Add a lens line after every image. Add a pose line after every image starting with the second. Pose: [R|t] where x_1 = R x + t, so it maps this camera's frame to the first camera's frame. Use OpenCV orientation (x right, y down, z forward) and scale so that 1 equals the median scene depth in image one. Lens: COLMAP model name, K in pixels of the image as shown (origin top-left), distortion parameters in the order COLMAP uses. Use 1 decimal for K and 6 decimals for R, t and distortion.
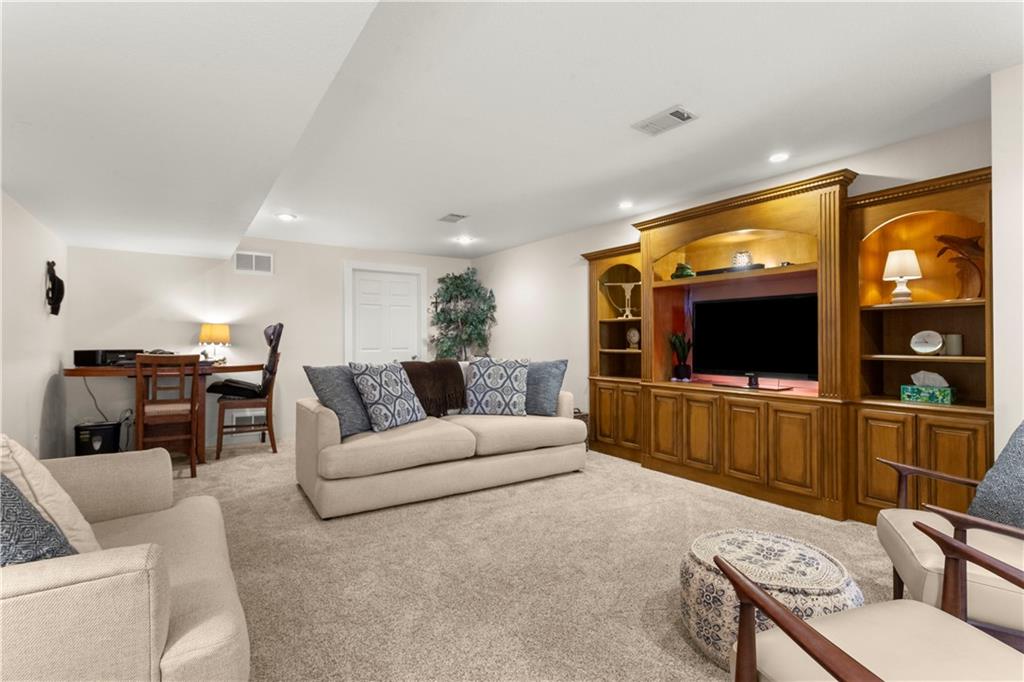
lens RADIAL K [[484.0, 0, 492.4], [0, 484.0, 342.0], [0, 0, 1]] dist [-0.001551, 0.001541]
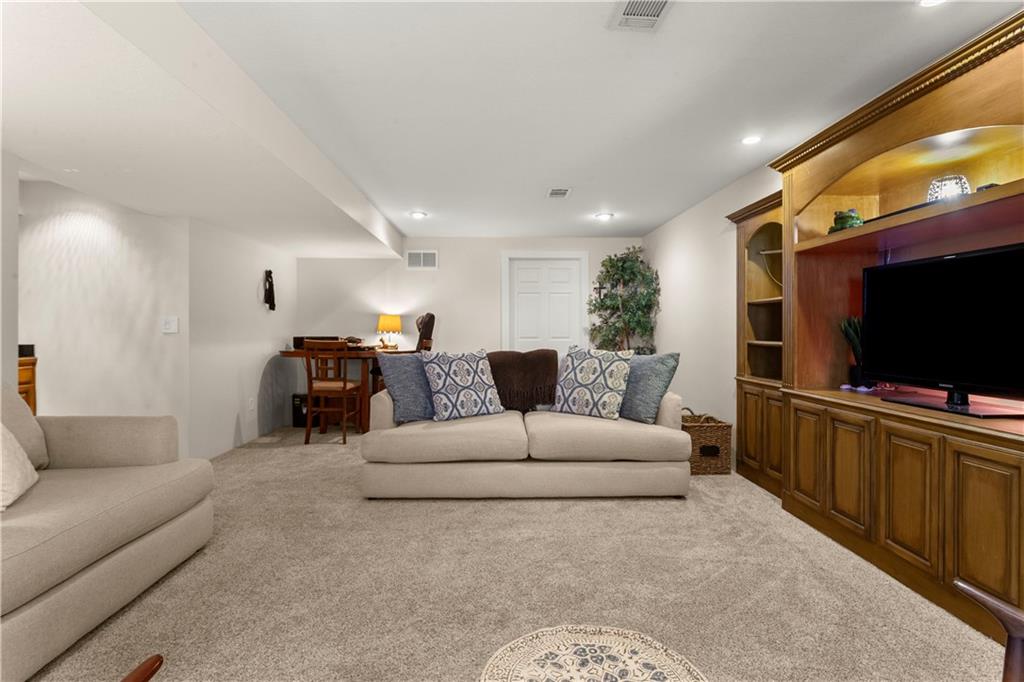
lens RADIAL K [[484.0, 0, 509.7], [0, 484.0, 335.7], [0, 0, 1]] dist [-0.001551, 0.001541]
pose [[0.850426, 0.005601, -0.526065, 0.349787], [-0.000378, 0.999950, 0.010035, 0.000501], [0.526095, -0.008335, 0.850385, 0.199752]]
